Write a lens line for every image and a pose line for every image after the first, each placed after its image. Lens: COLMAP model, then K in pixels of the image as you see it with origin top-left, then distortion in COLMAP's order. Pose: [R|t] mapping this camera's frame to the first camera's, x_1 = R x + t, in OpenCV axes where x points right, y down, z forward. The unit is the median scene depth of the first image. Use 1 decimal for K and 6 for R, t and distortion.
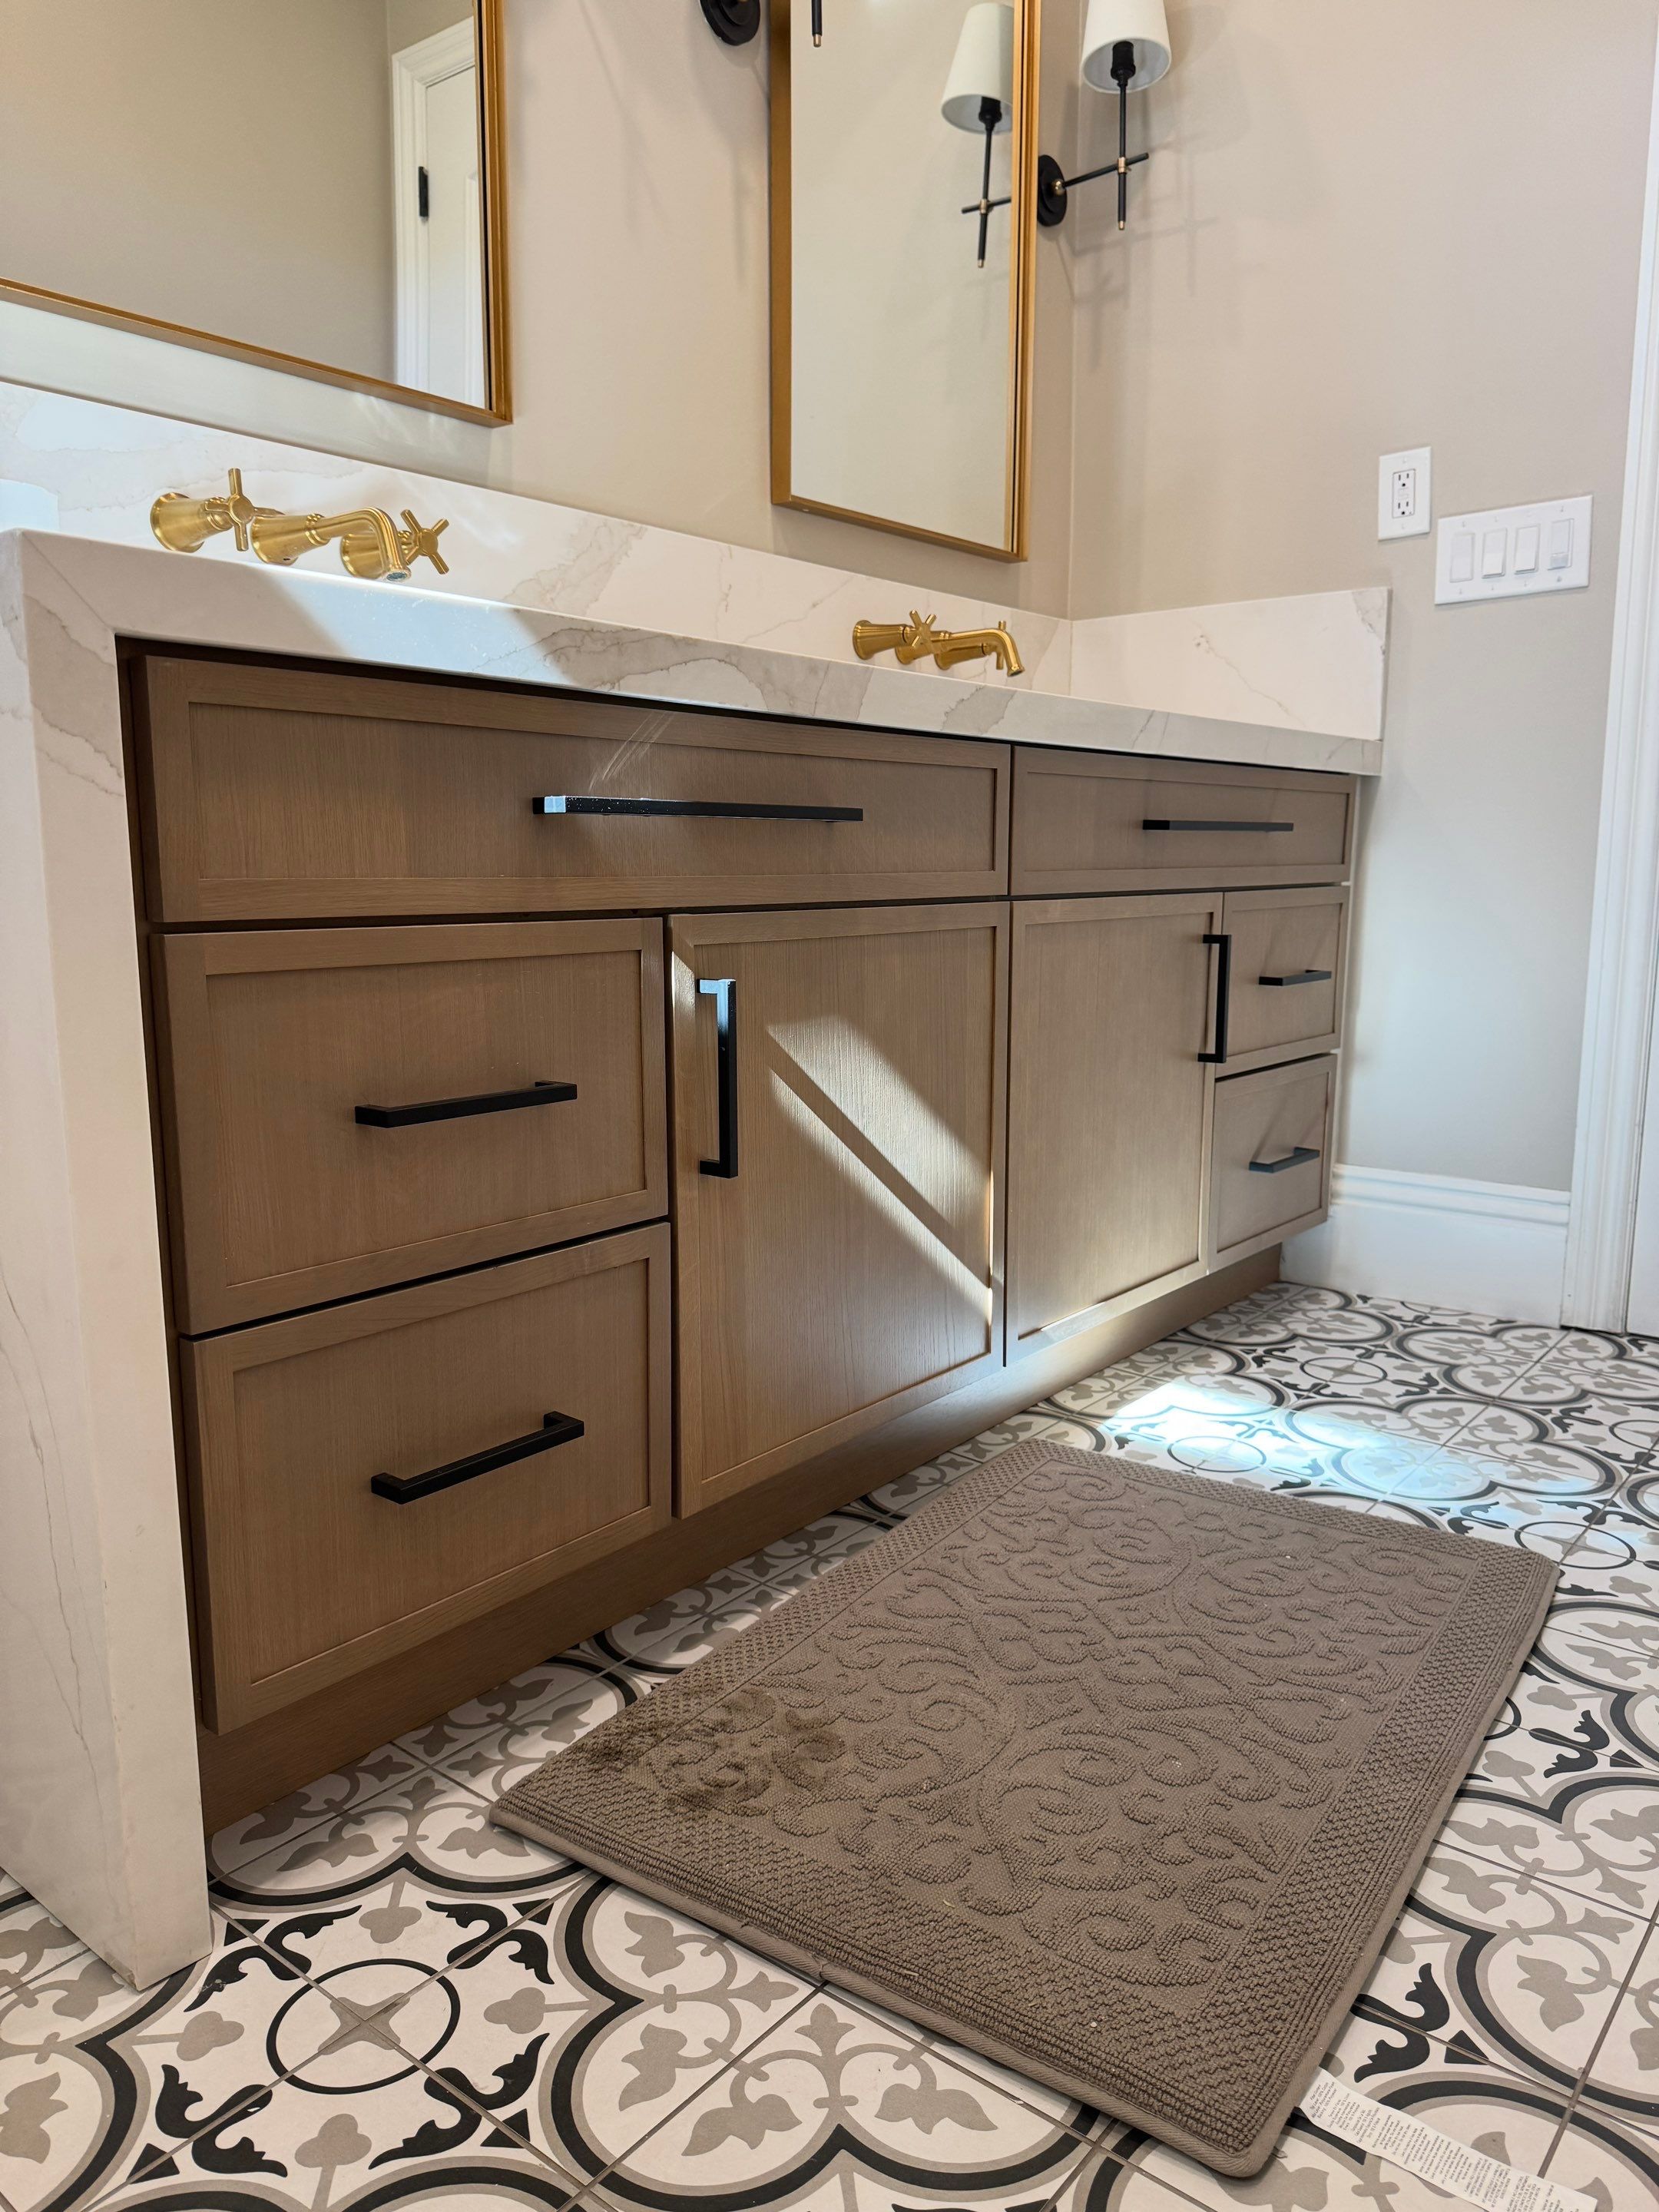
lens RADIAL K [[1595.5, 0, 896.7], [0, 1595.5, 1102.8], [0, 0, 1]] dist [0.174541, -0.422020]
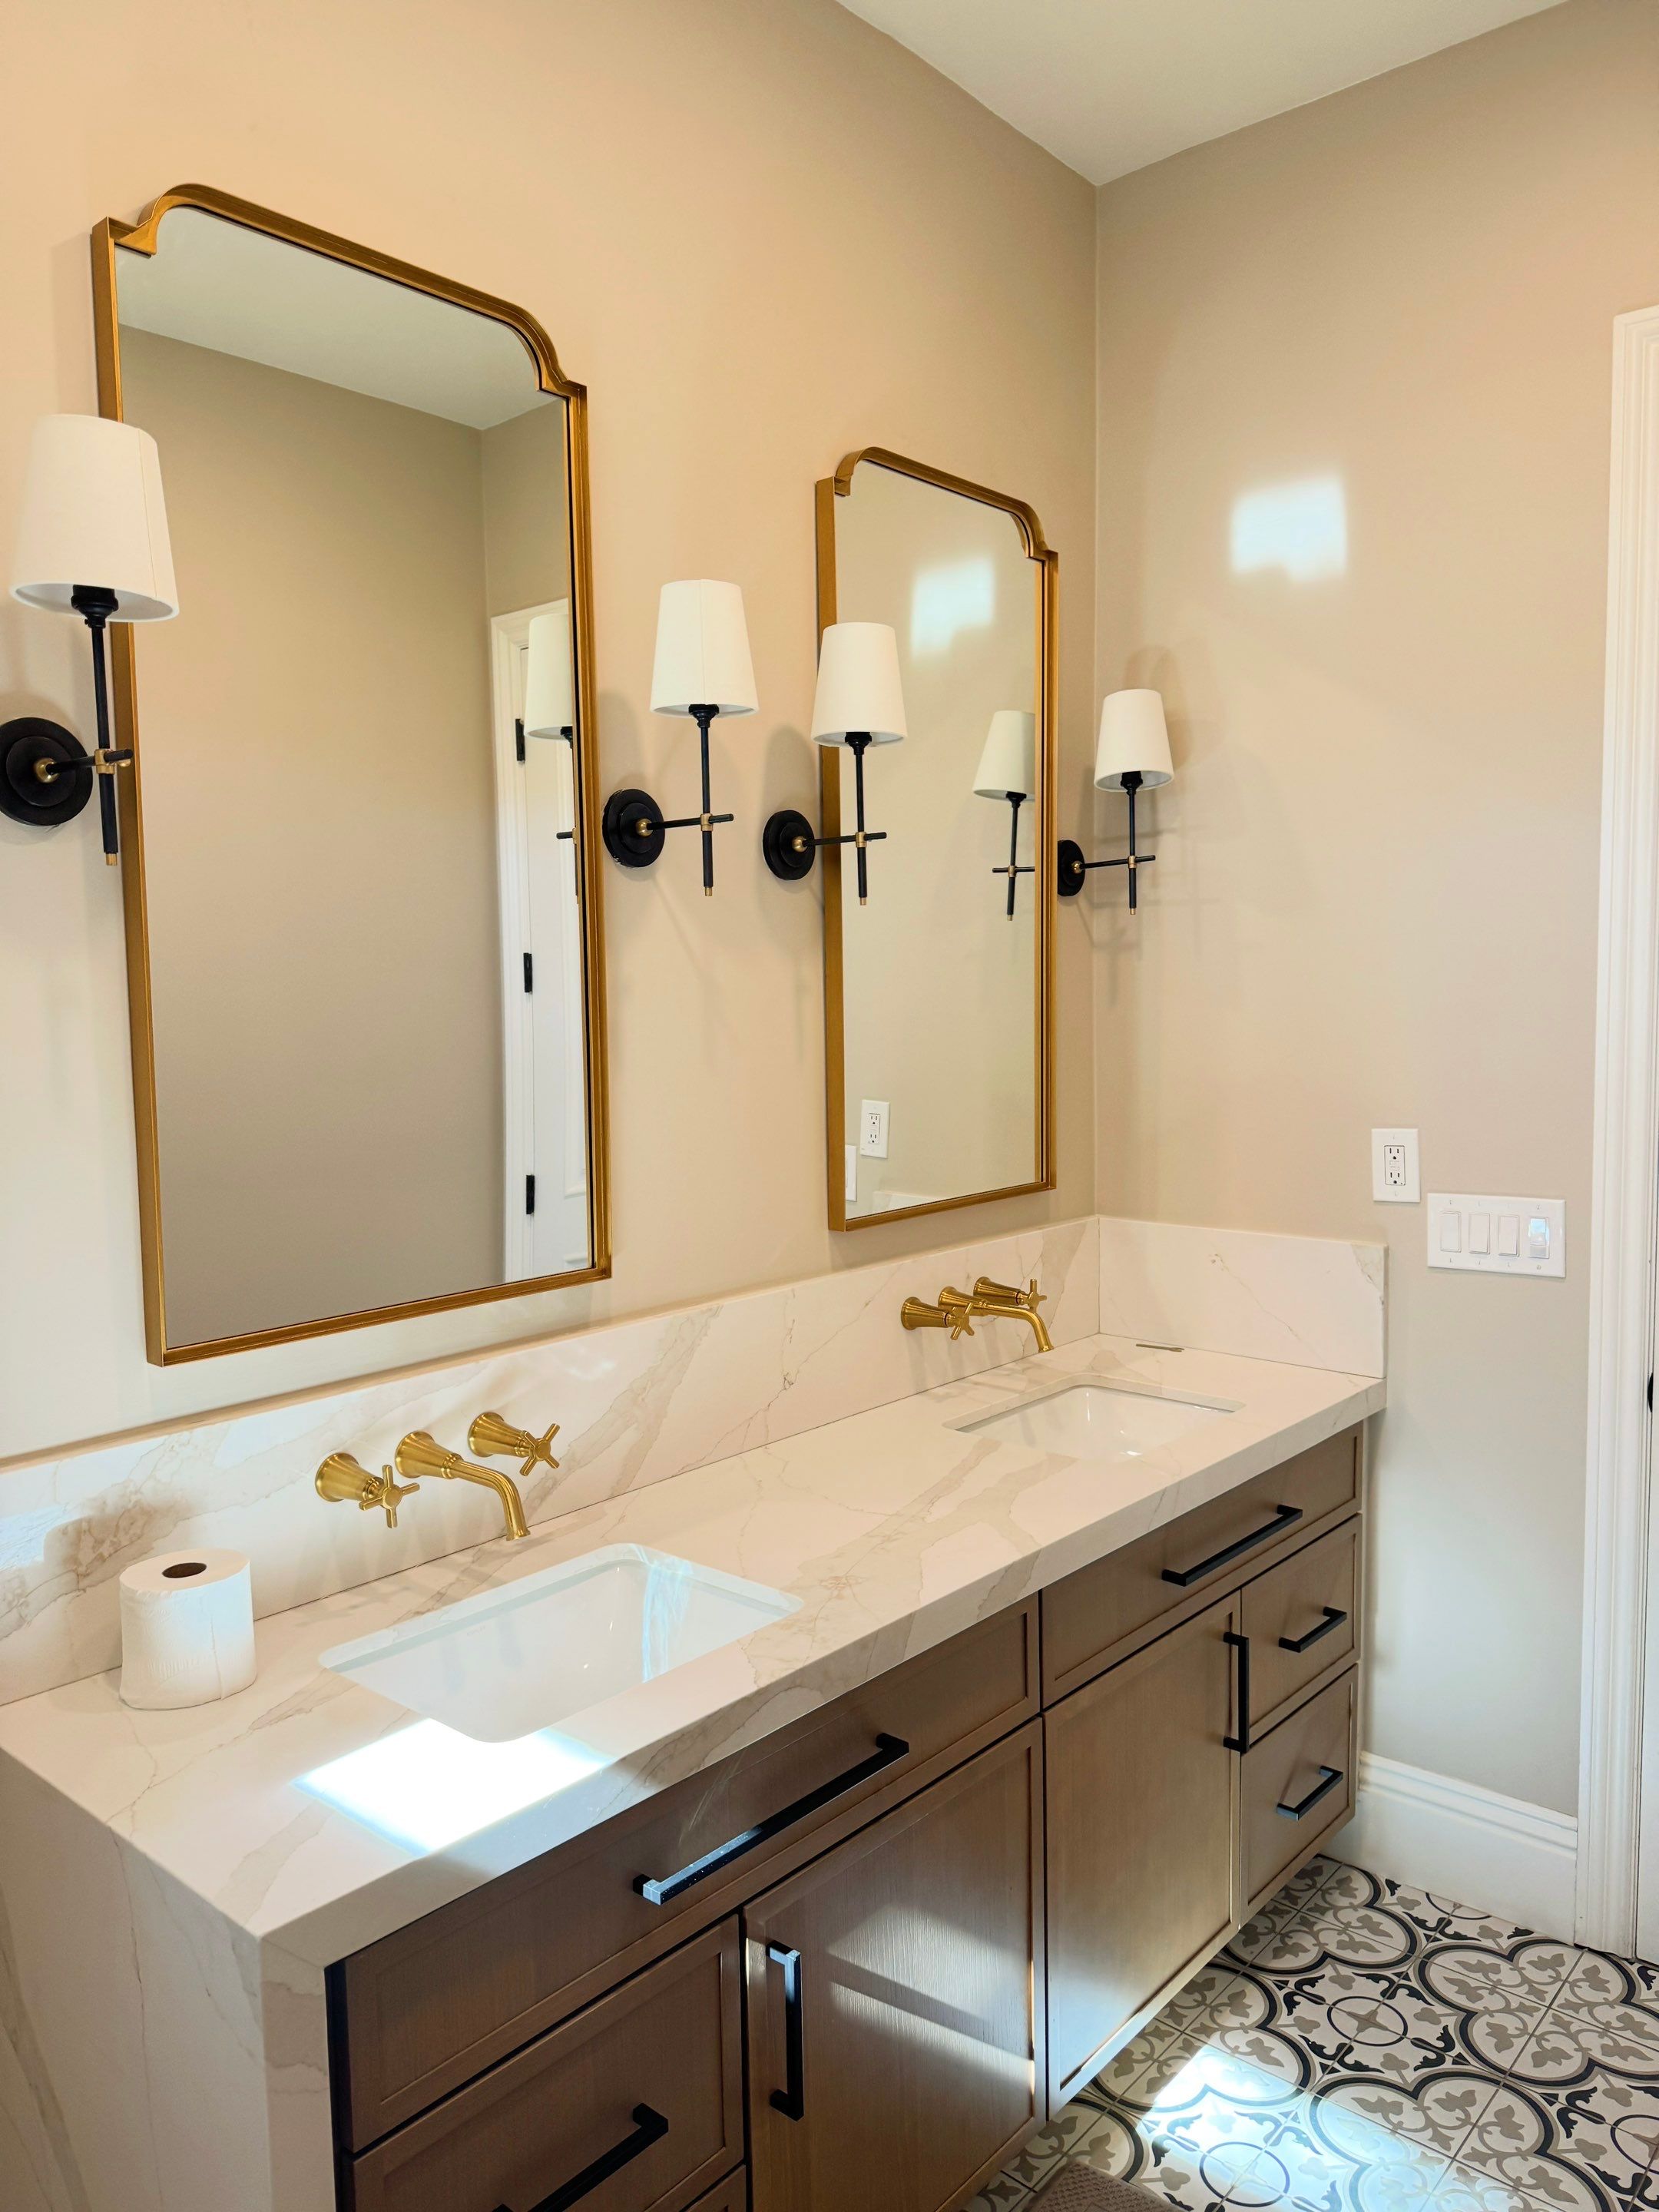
lens RADIAL K [[1561.0, 0, 829.5], [0, 1561.0, 1106.0], [0, 0, 1]] dist [-0.020704, -0.007399]
pose [[0.996217, -0.022136, -0.084038, 0.017695], [0.014942, 0.996244, -0.085289, -0.354337], [0.085611, 0.083711, 0.992806, -0.104553]]
